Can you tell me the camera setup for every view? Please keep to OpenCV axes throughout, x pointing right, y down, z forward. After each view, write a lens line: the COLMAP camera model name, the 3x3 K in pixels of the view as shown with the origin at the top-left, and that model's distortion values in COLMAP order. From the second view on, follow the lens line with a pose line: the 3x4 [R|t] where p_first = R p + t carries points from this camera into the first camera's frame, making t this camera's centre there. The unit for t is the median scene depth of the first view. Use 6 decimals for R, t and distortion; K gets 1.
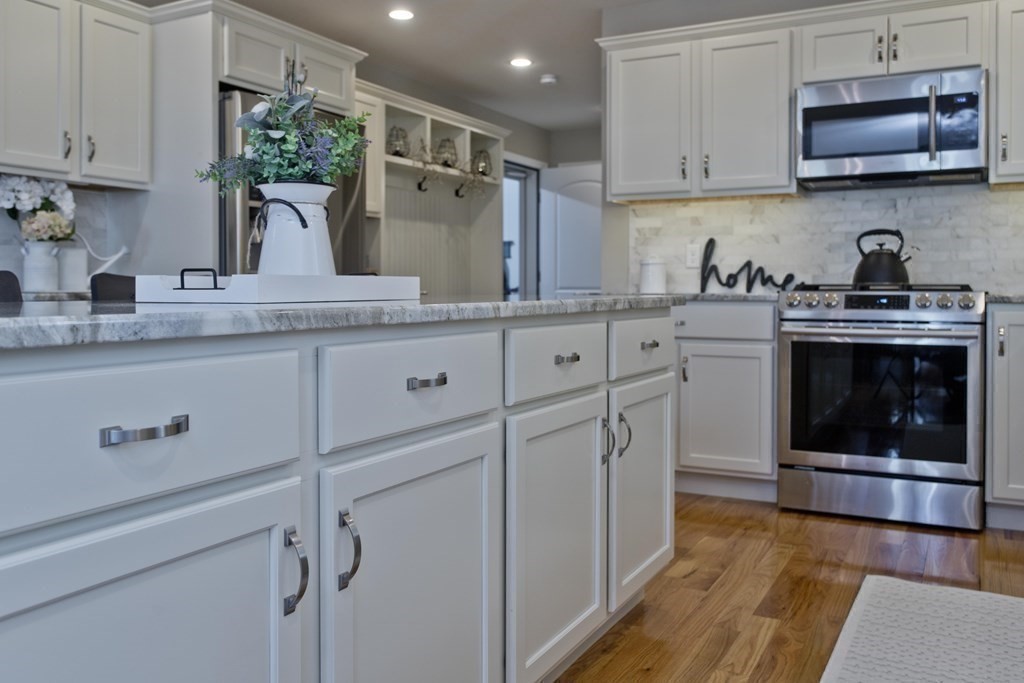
lens RADIAL K [[868.9, 0, 510.9], [0, 868.9, 298.3], [0, 0, 1]] dist [-0.003745, 0.002254]
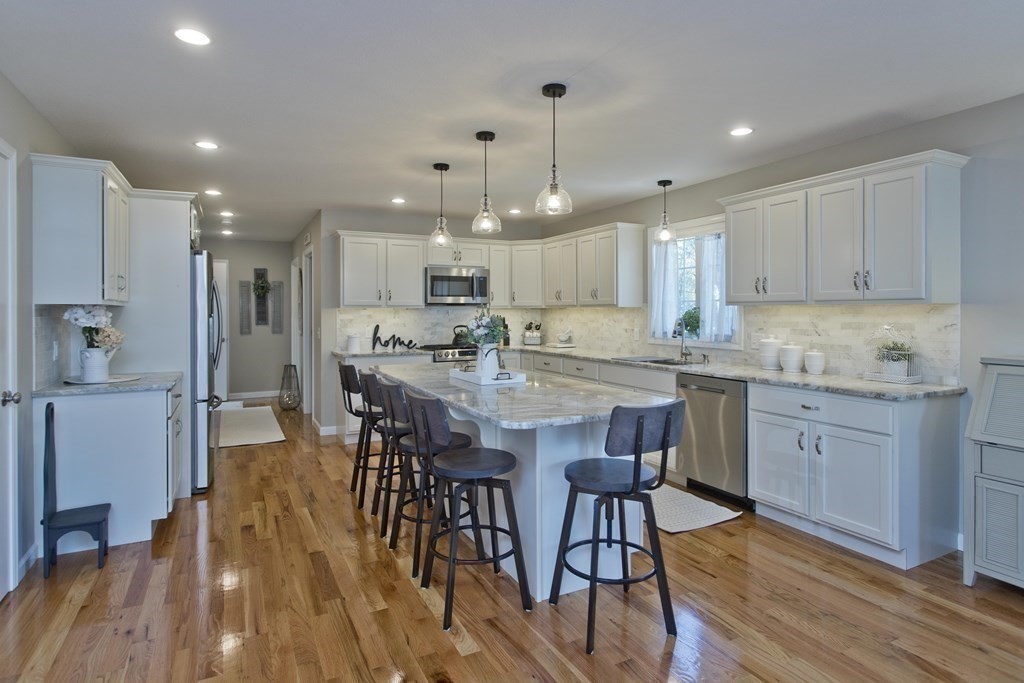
lens RADIAL K [[556.1, 0, 513.3], [0, 556.1, 313.9], [0, 0, 1]] dist [0.001960, 0.001007]
pose [[0.570388, -0.005768, 0.821355, -0.887624], [0.010725, 0.999942, -0.000426, -0.110956], [-0.821306, 0.009052, 0.570417, -0.115509]]
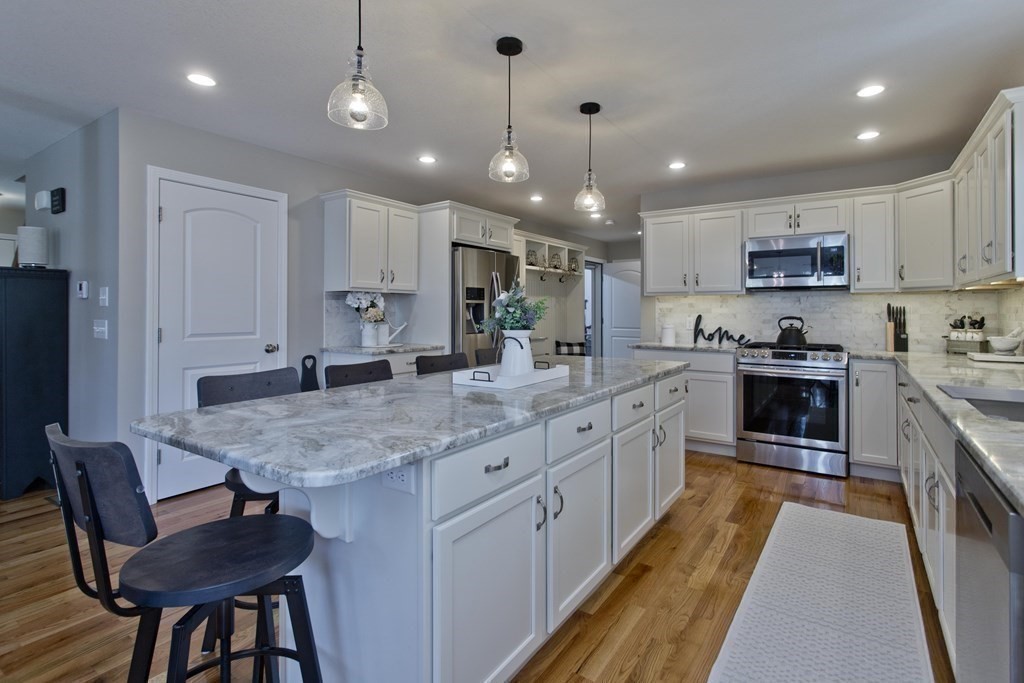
lens RADIAL K [[490.1, 0, 531.6], [0, 490.1, 307.7], [0, 0, 1]] dist [0.001429, 0.000240]
pose [[0.995534, -0.001645, -0.094386, -0.043431], [0.000101, 0.999866, -0.016365, -0.080287], [0.094401, 0.016282, 0.995401, -0.133572]]
